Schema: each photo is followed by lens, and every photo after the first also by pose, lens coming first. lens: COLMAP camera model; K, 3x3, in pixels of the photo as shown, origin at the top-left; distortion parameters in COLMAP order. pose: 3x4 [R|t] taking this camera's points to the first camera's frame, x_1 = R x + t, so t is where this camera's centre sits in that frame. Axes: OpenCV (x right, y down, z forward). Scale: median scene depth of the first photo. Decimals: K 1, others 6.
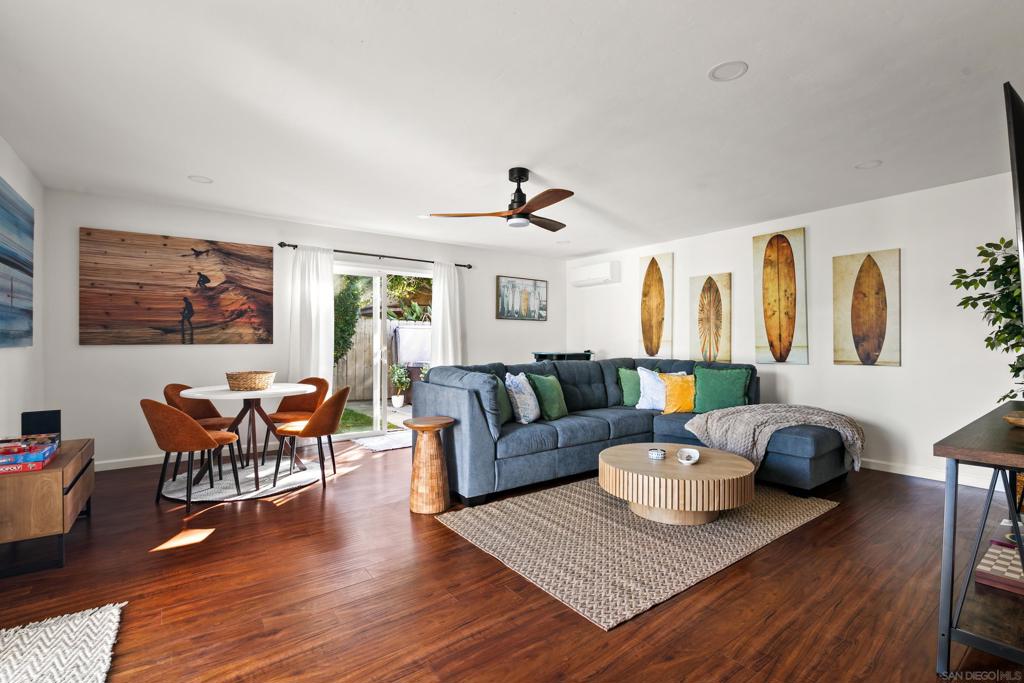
lens RADIAL K [[480.3, 0, 512.0], [0, 480.3, 341.5], [0, 0, 1]] dist [0.000196, 0.000088]
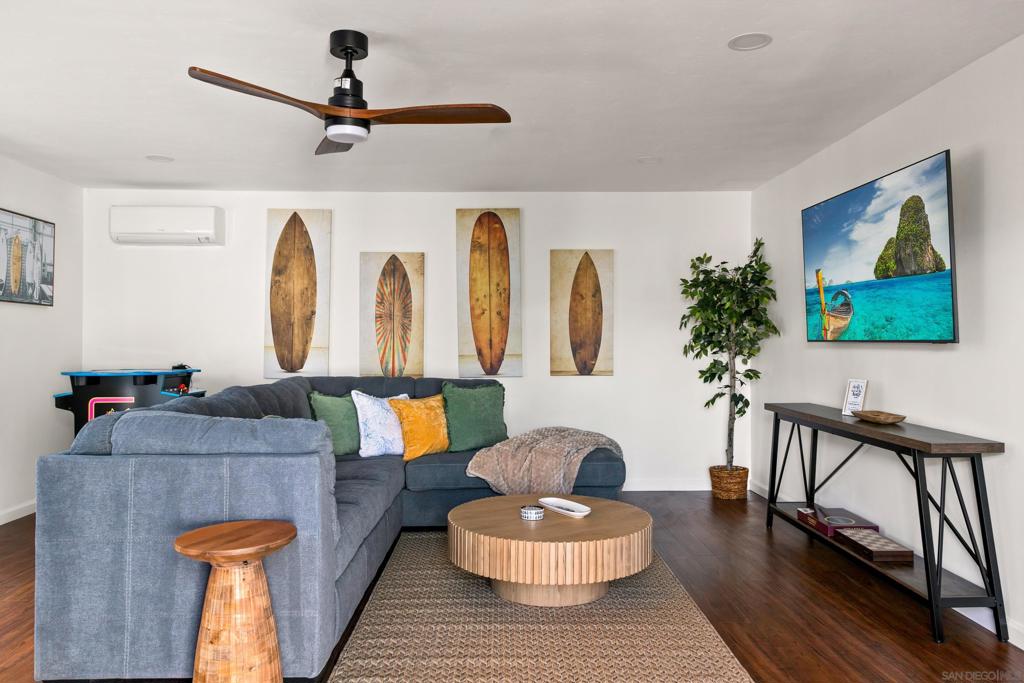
lens RADIAL K [[744.9, 0, 512.0], [0, 744.9, 341.5], [0, 0, 1]] dist [0.022313, -0.000349]
pose [[0.577012, 0.001069, 0.816735, -0.417344], [-0.002246, 0.999997, 0.000277, -0.012053], [-0.816732, -0.001995, 0.577013, 0.271483]]
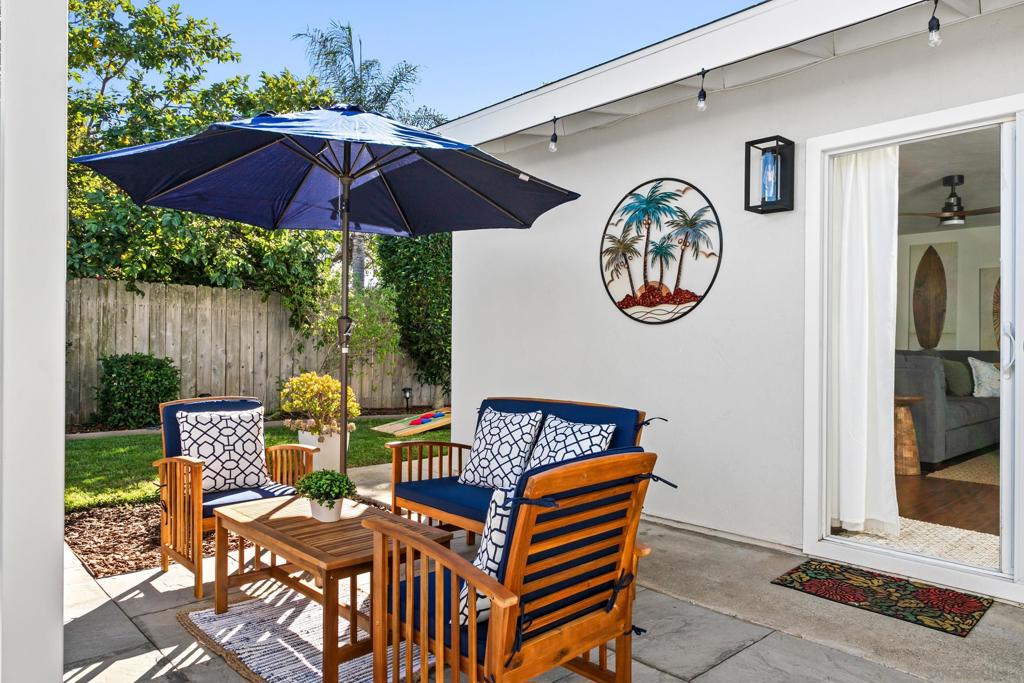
lens RADIAL K [[744.9, 0, 512.0], [0, 744.9, 341.5], [0, 0, 1]] dist [0.022313, -0.000349]
pose [[0.988590, 0.005019, 0.150548, -0.948852], [-0.004278, 0.999977, -0.005249, 0.032846], [-0.150571, 0.004545, 0.988589, -0.438505]]
